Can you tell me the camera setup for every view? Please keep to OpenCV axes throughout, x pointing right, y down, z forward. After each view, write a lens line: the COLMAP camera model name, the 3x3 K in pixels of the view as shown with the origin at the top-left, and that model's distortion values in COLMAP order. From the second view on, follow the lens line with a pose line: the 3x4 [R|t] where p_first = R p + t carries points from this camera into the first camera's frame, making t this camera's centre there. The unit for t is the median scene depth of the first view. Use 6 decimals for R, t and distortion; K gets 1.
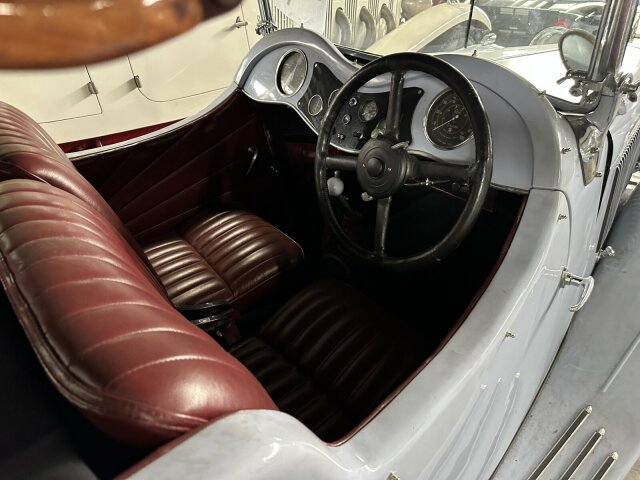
lens RADIAL K [[445.5, 0, 320.0], [0, 445.5, 240.0], [0, 0, 1]] dist [0.085240, -0.129255]
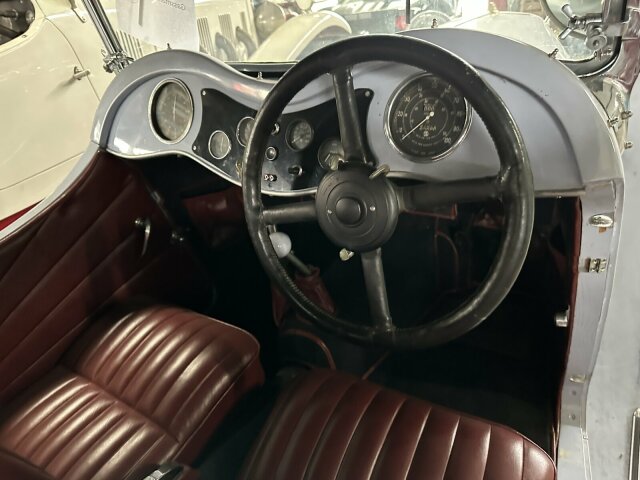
lens RADIAL K [[445.5, 0, 320.0], [0, 445.5, 240.0], [0, 0, 1]] dist [0.085240, -0.129255]
pose [[0.936321, -0.276373, 0.216611, -0.063655], [0.288325, 0.957206, -0.025021, -0.098107], [-0.200426, 0.085882, 0.975937, 0.301025]]
